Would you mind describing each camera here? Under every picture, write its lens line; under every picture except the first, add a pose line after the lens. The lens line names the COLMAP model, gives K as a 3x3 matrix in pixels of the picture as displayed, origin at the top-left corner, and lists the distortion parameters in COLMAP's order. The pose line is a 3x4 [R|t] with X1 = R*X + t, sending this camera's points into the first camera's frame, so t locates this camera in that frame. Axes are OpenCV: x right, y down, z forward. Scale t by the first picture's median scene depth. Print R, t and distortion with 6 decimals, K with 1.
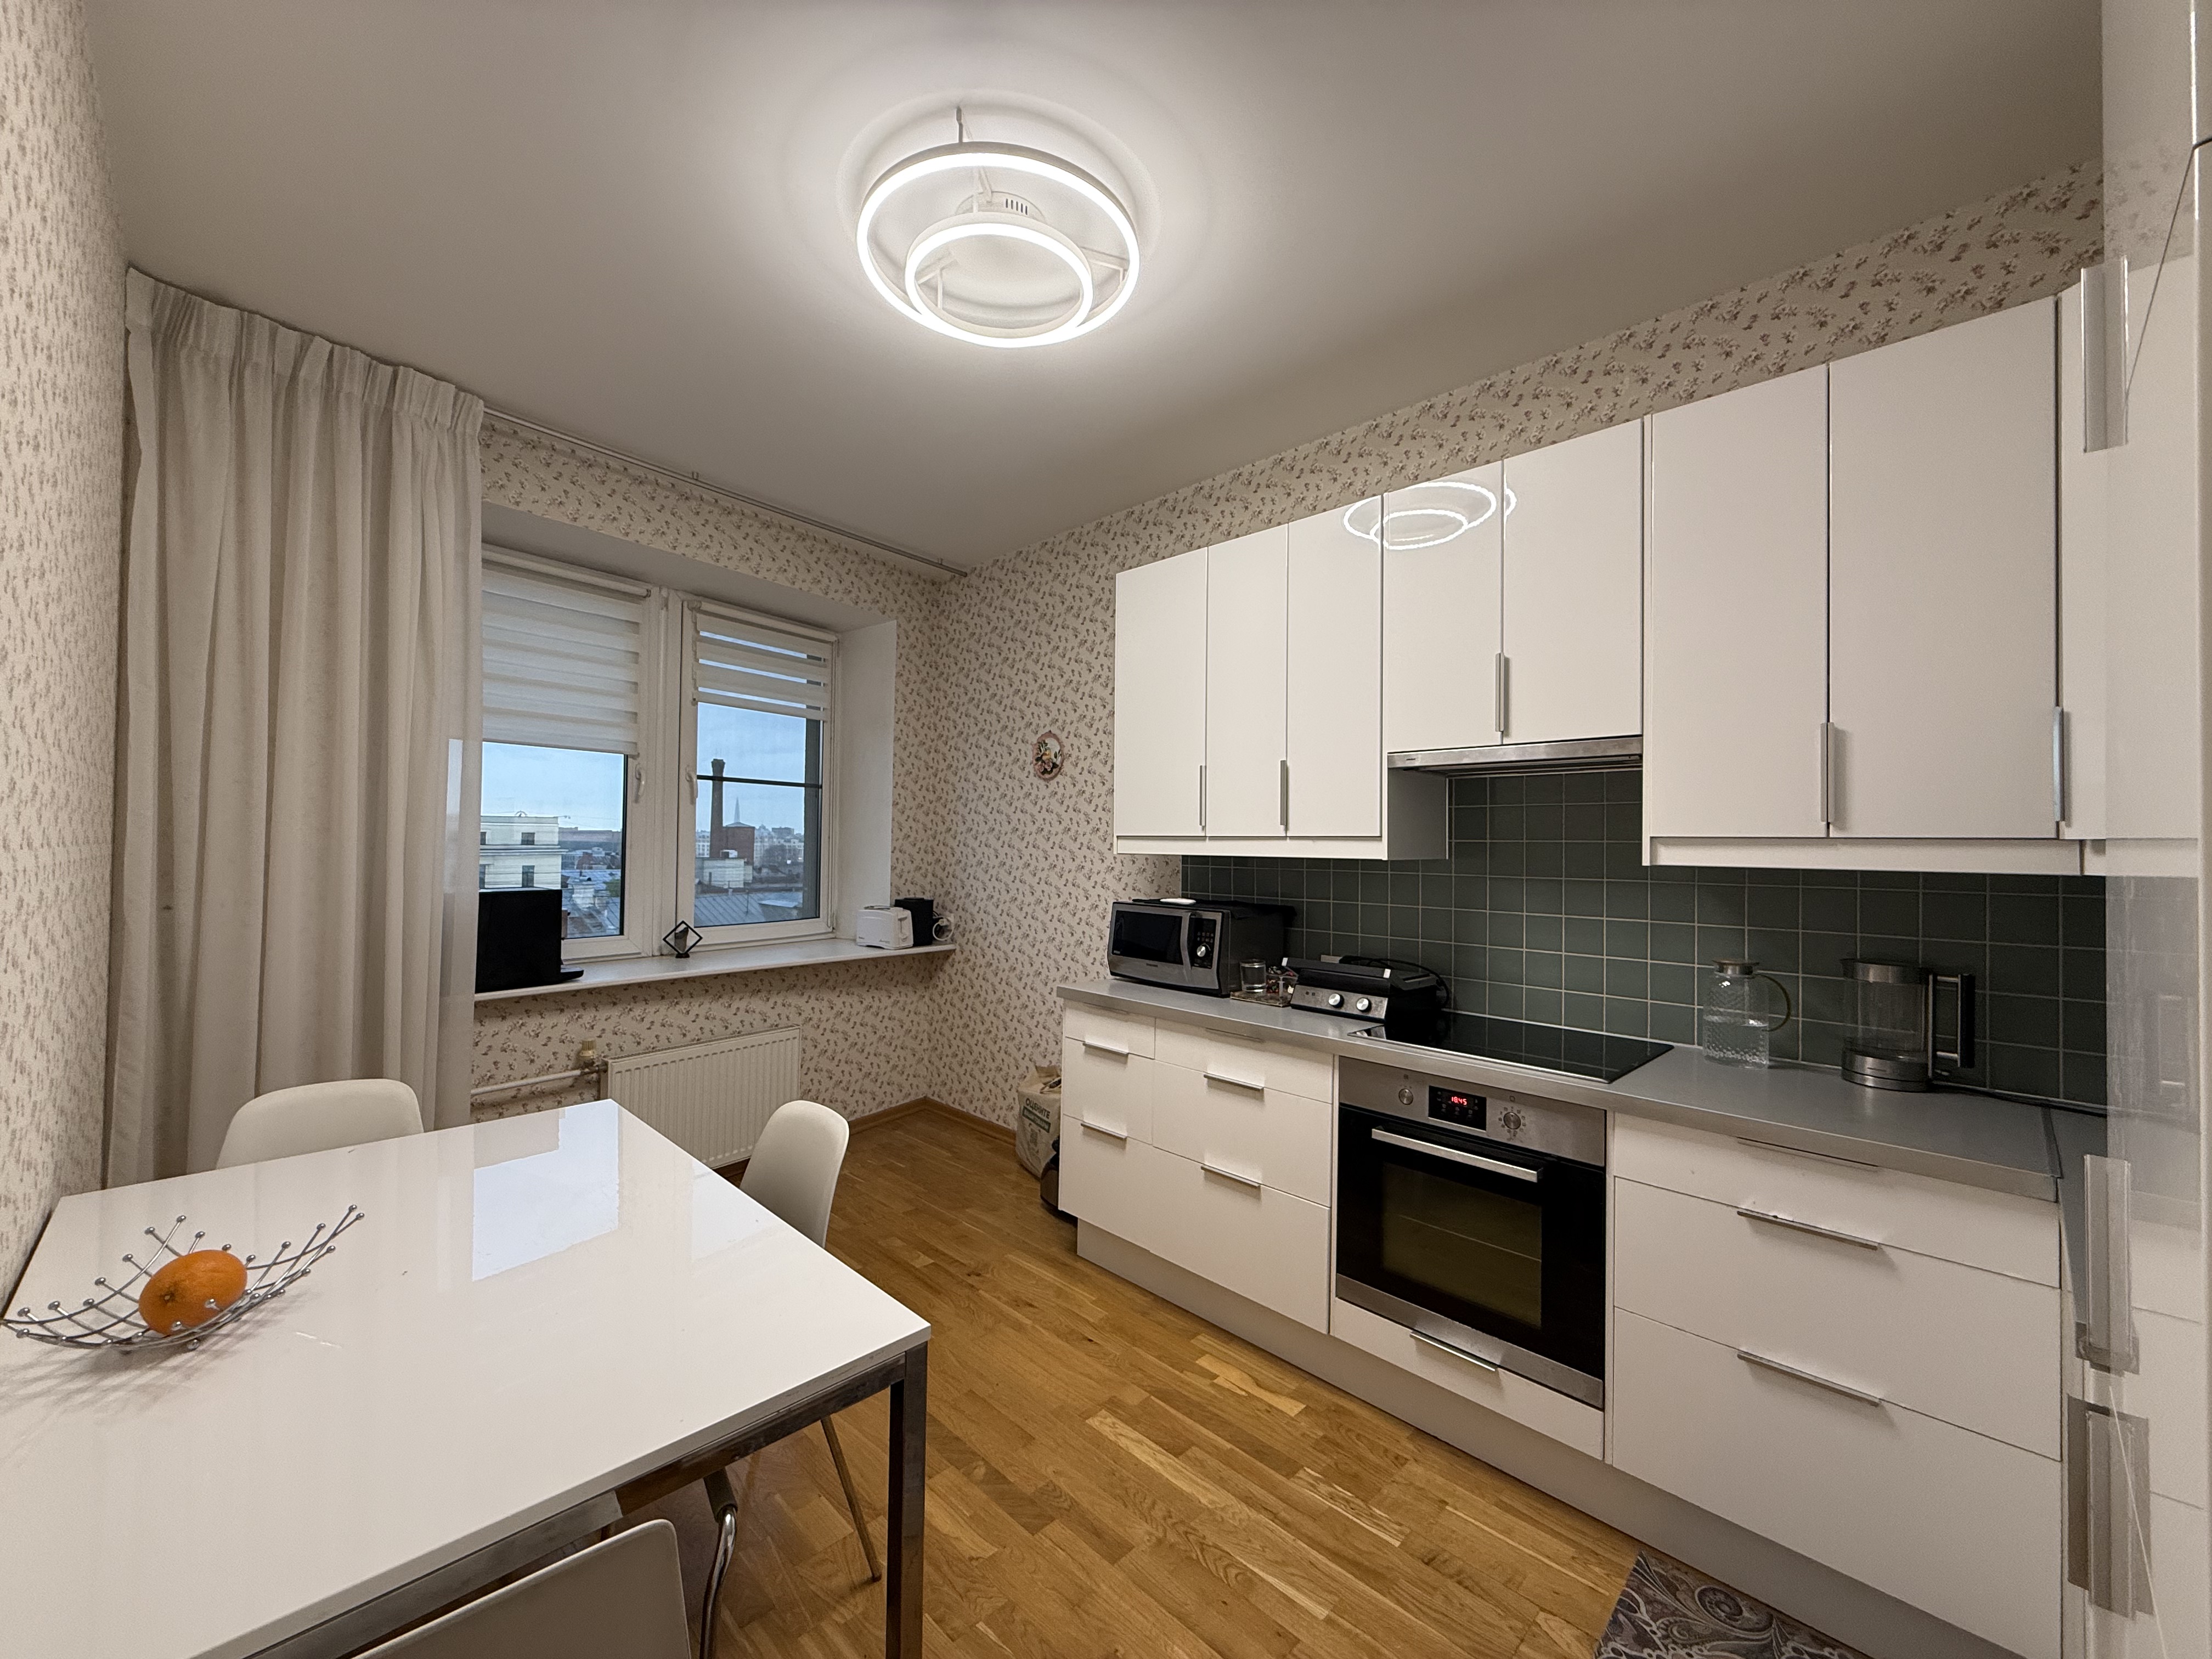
lens RADIAL K [[879.5, 0, 1105.6], [0, 879.5, 836.1], [0, 0, 1]] dist [0.000071, -0.000031]
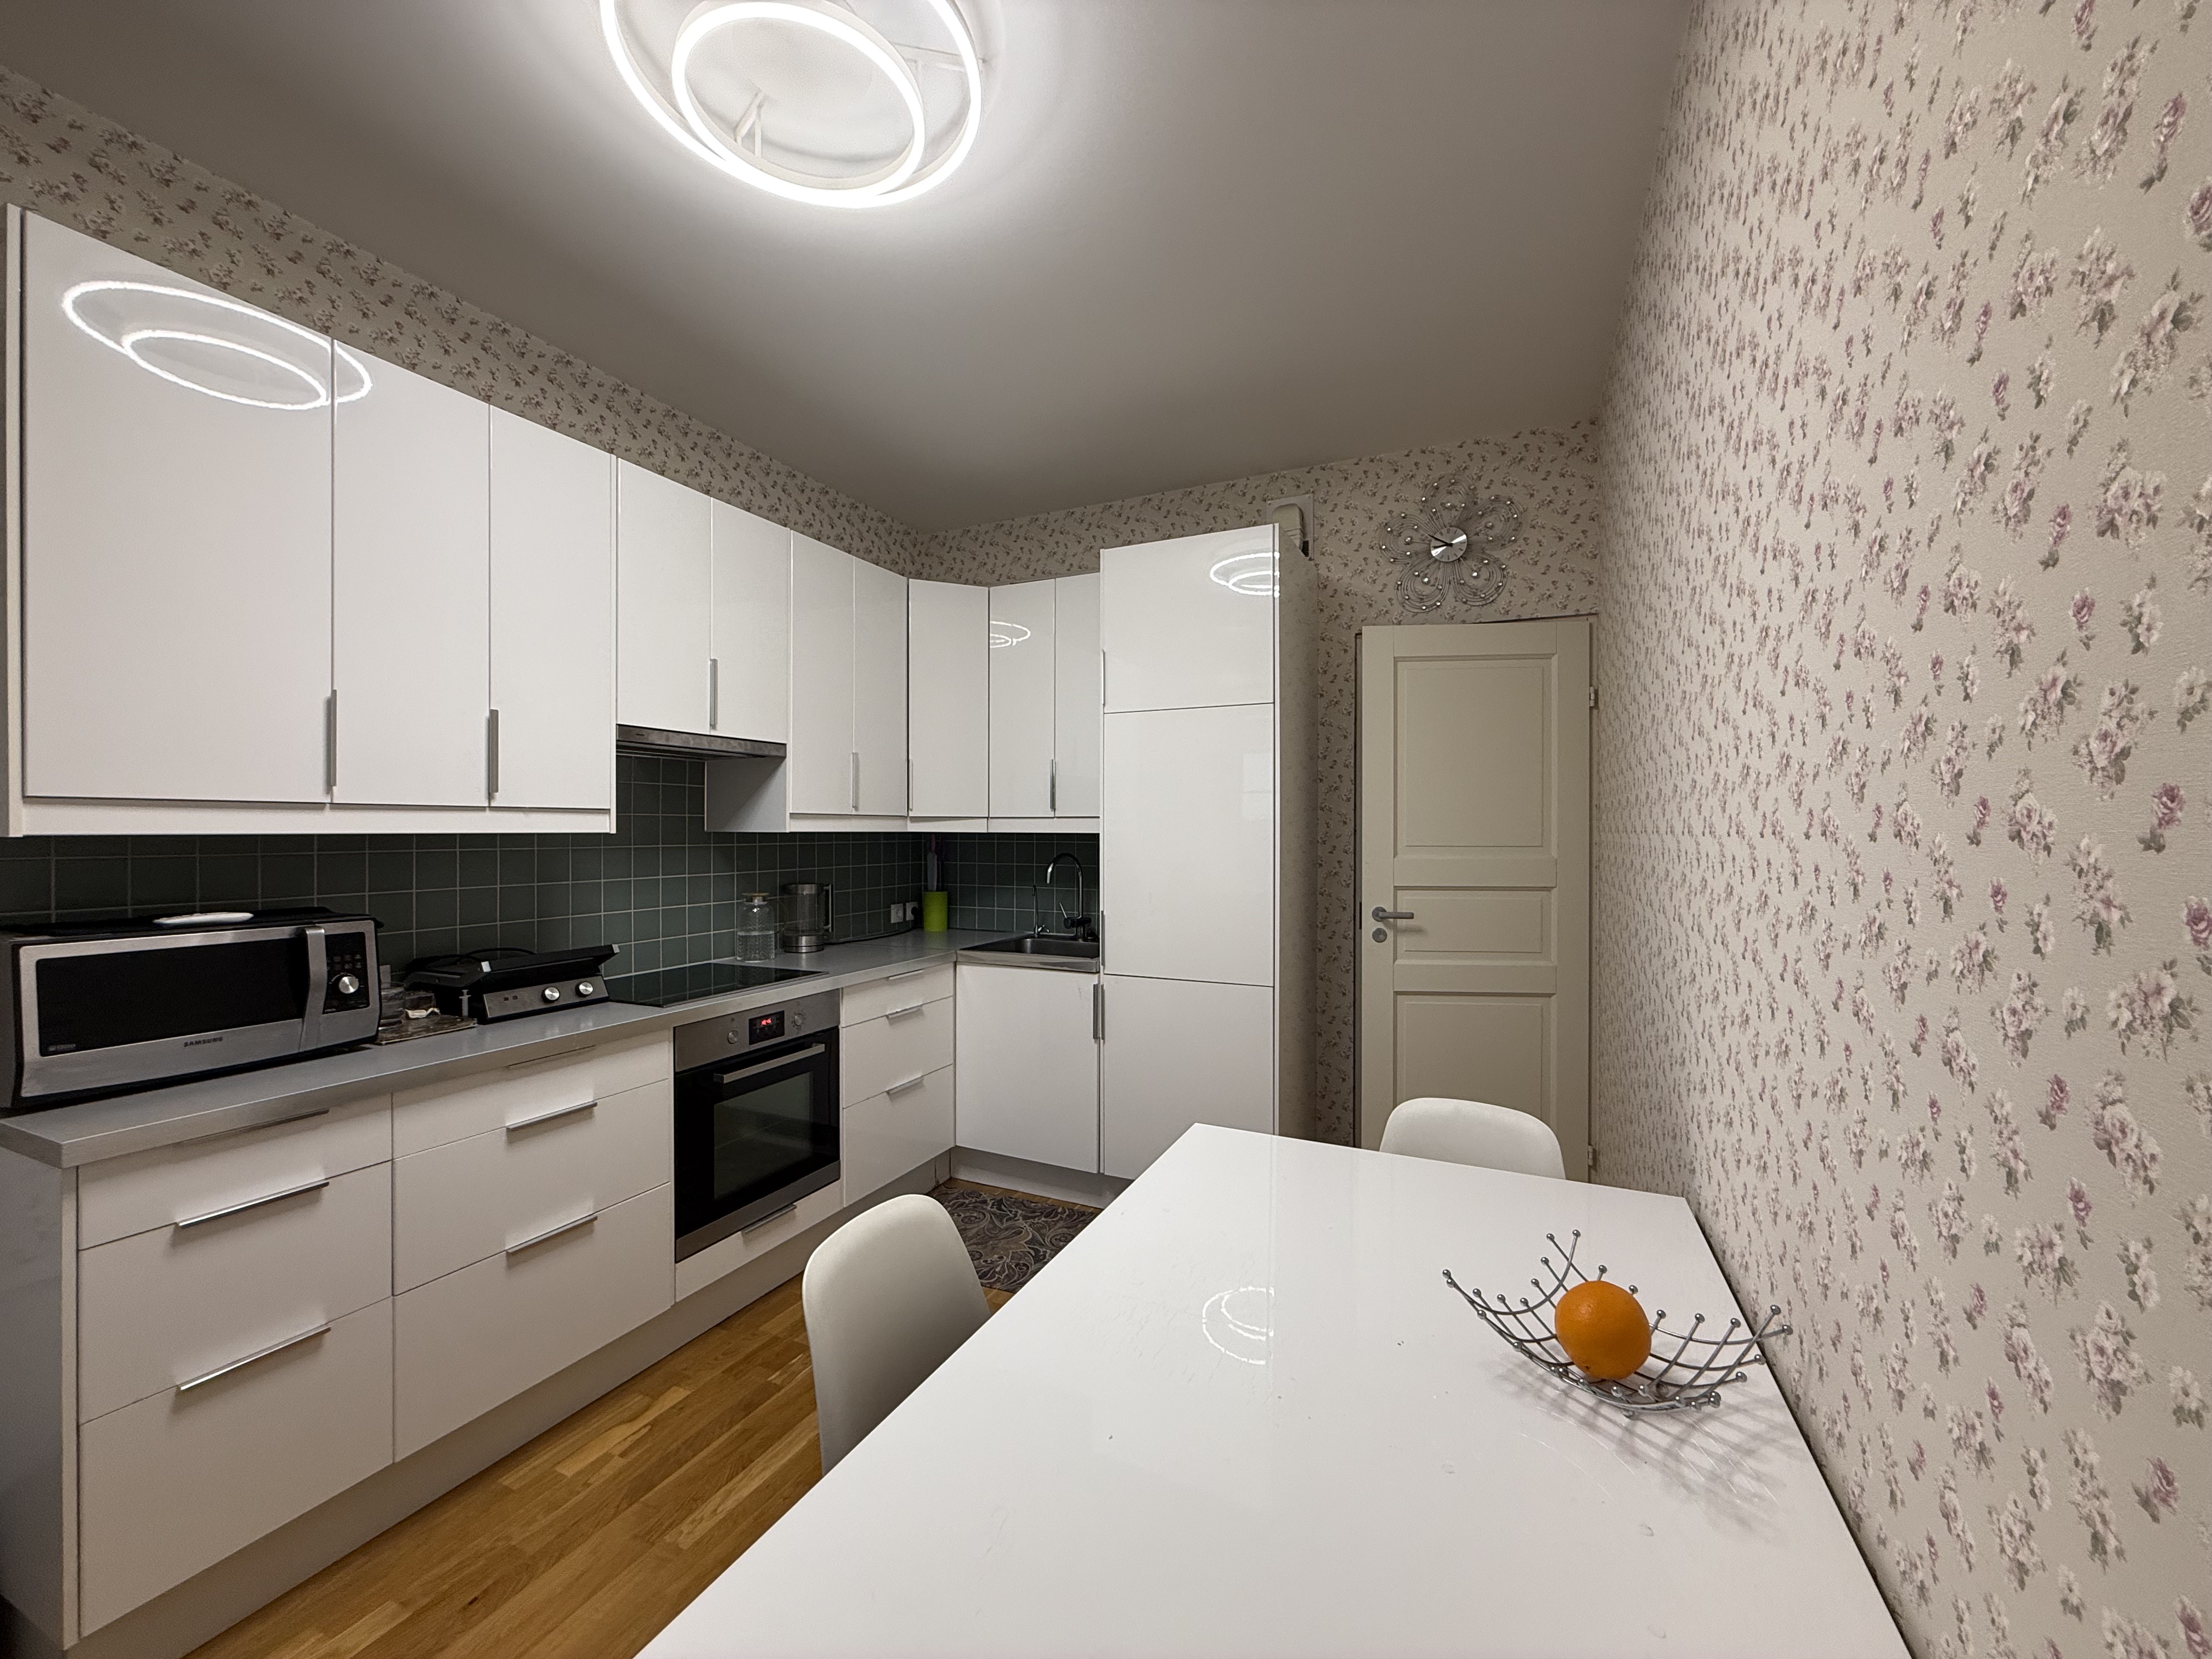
lens RADIAL K [[876.6, 0, 1101.2], [0, 876.6, 831.1], [0, 0, 1]] dist [0.001742, -0.000383]
pose [[-0.343241, -0.020652, 0.939020, -0.845043], [-0.019071, 0.999705, 0.015016, -0.000062], [-0.939054, -0.012754, -0.343533, 0.891932]]
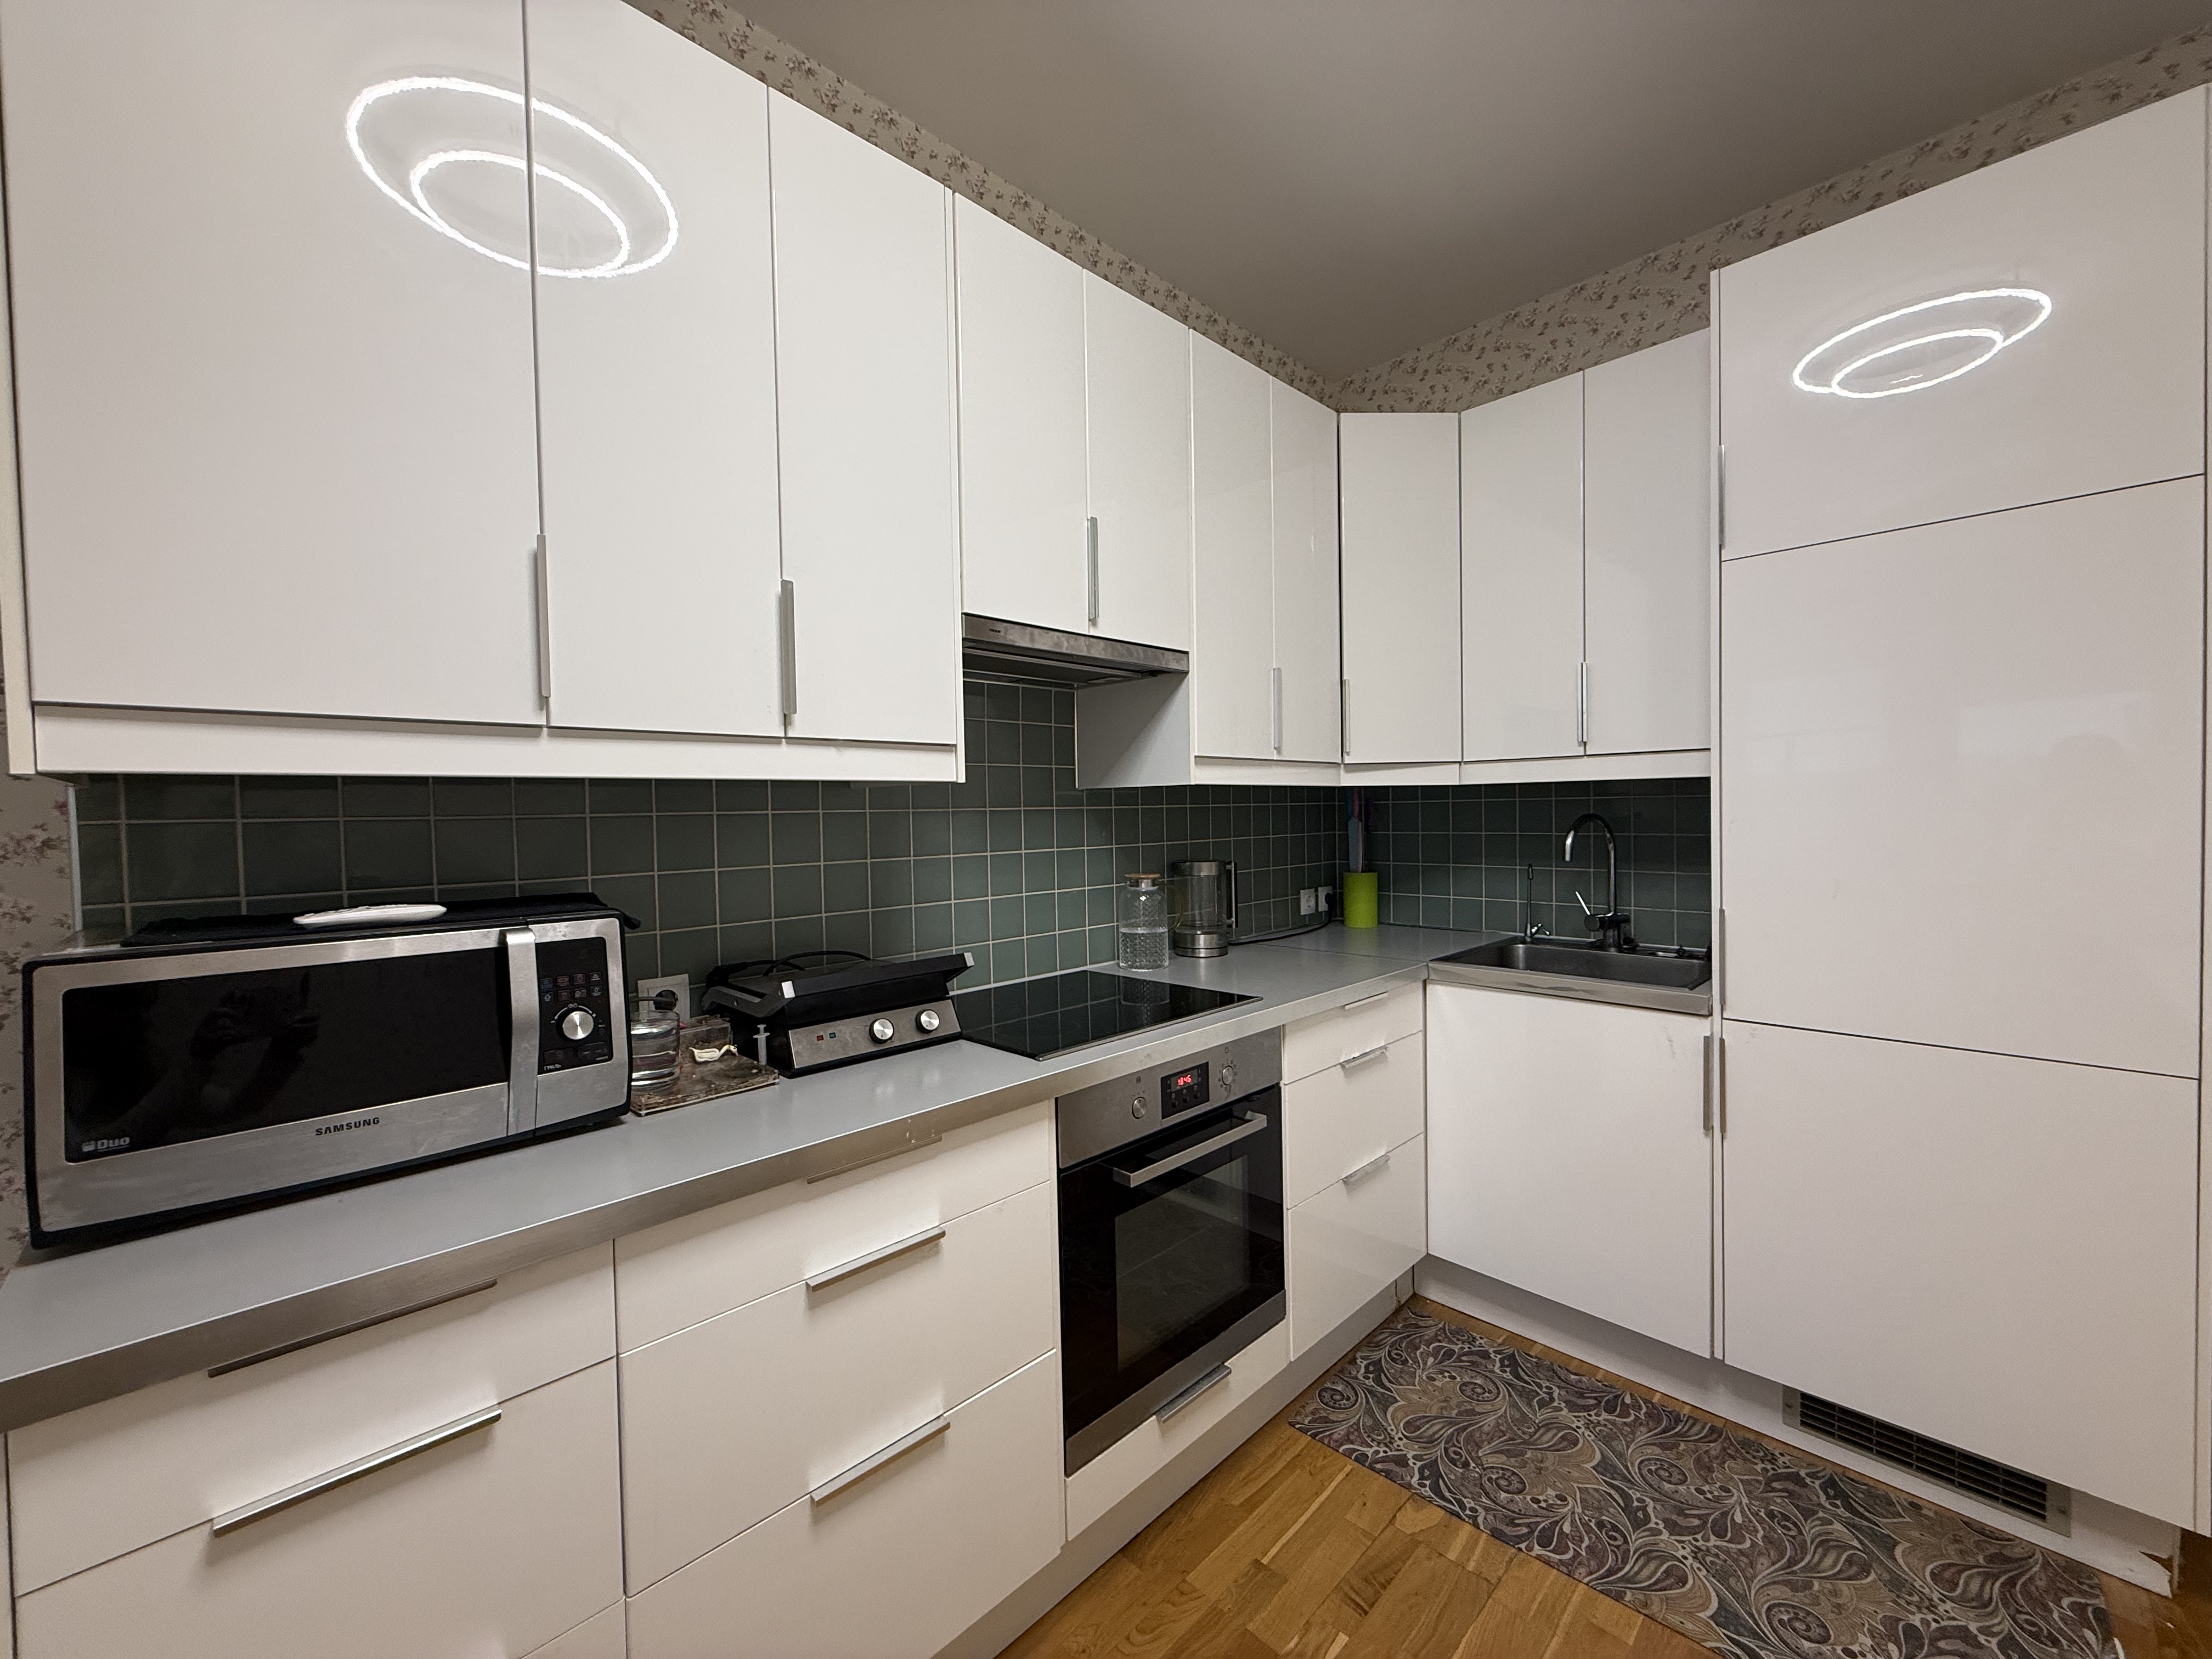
lens RADIAL K [[876.6, 0, 1101.2], [0, 876.6, 831.1], [0, 0, 1]] dist [0.001742, -0.000383]
pose [[0.008652, -0.041453, 0.999103, -0.339603], [0.006643, 0.999121, 0.041396, 0.039882], [-0.999941, 0.006279, 0.008920, 0.965461]]
